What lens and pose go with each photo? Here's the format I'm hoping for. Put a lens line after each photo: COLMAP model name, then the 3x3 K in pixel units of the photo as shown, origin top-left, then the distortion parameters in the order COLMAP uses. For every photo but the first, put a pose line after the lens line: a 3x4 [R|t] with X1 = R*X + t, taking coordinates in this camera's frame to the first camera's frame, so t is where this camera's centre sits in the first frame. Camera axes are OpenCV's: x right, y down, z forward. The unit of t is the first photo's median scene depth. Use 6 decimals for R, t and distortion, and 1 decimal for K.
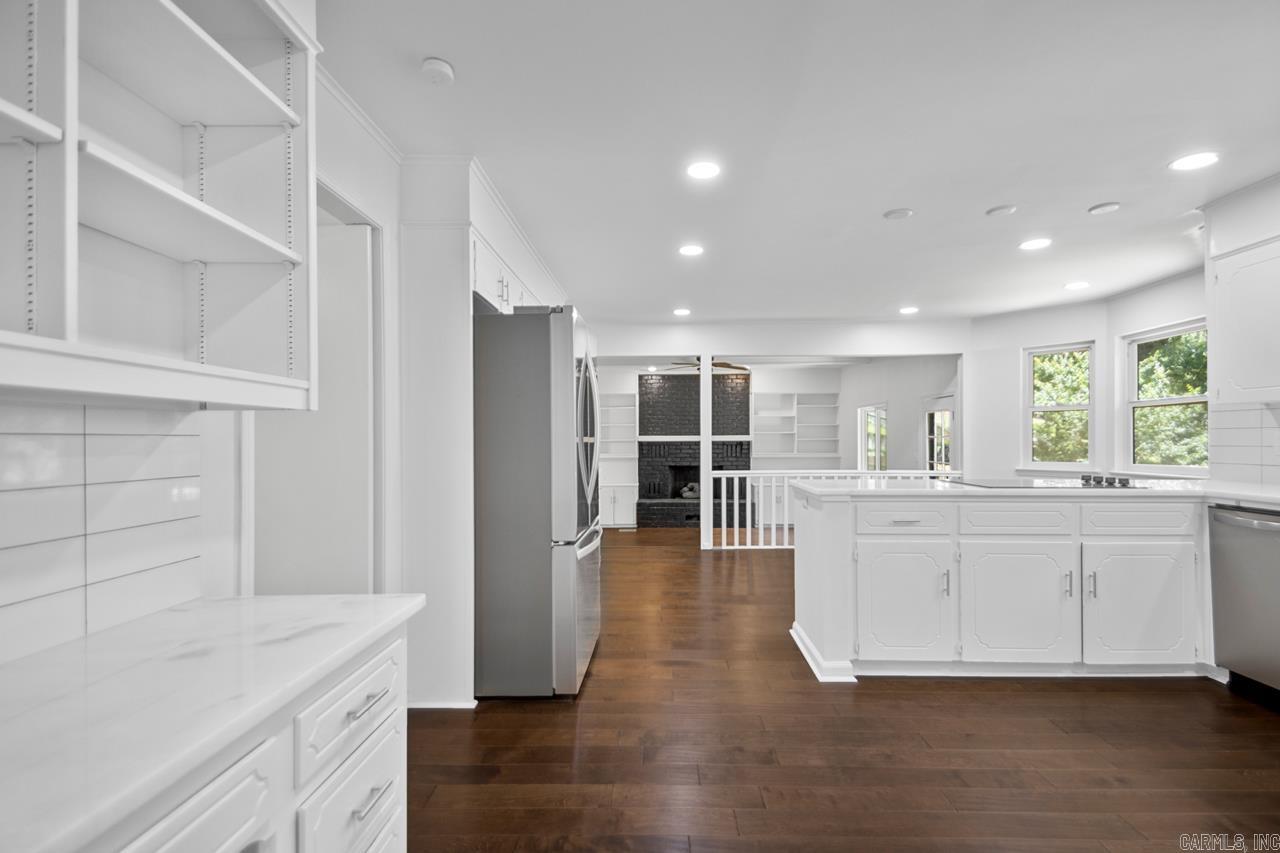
lens RADIAL K [[599.7, 0, 645.0], [0, 599.7, 433.6], [0, 0, 1]] dist [0.035088, -0.014140]
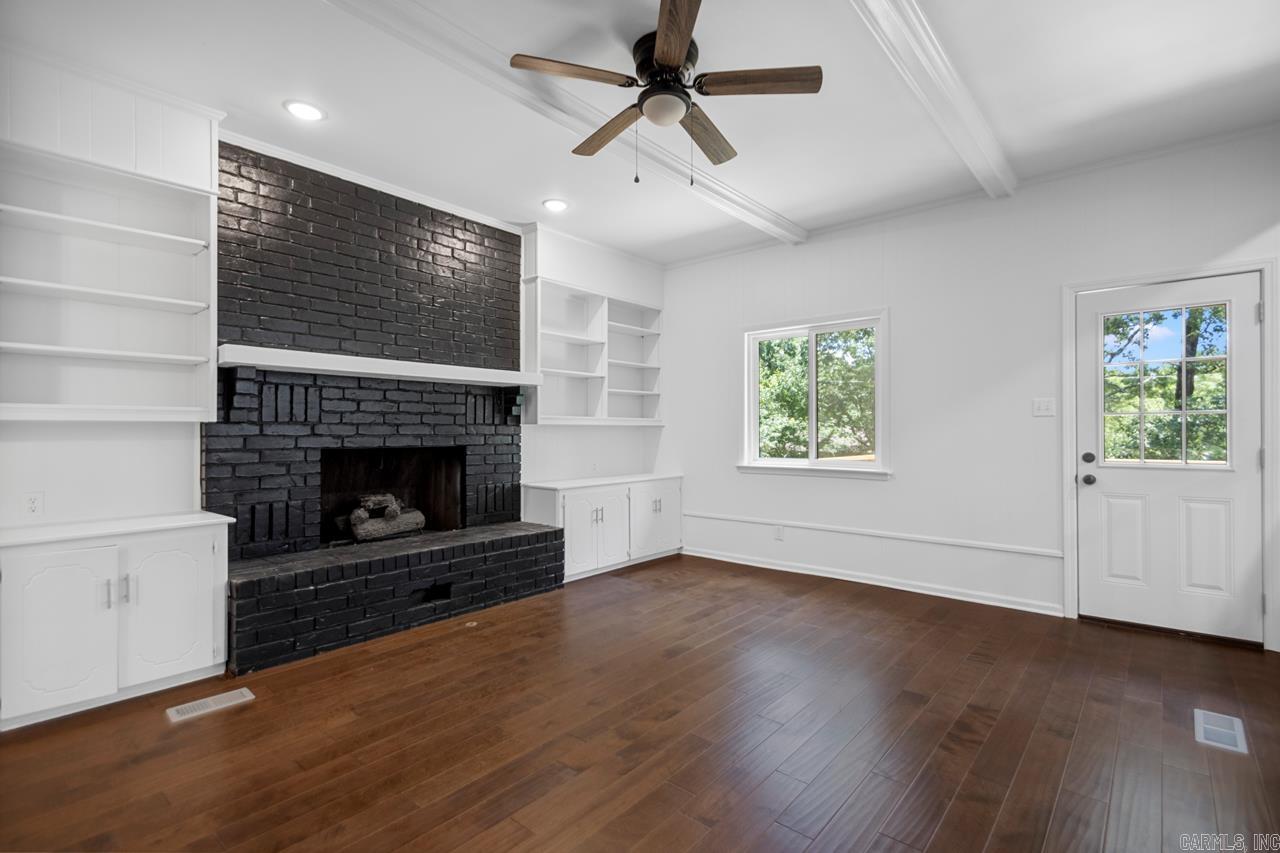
lens RADIAL K [[599.7, 0, 664.6], [0, 599.7, 428.5], [0, 0, 1]] dist [0.035088, -0.014140]
pose [[0.617970, 0.003282, 0.786195, -0.217179], [-0.007042, 0.999974, 0.001361, 0.083066], [-0.786170, -0.006378, 0.617977, 1.313973]]
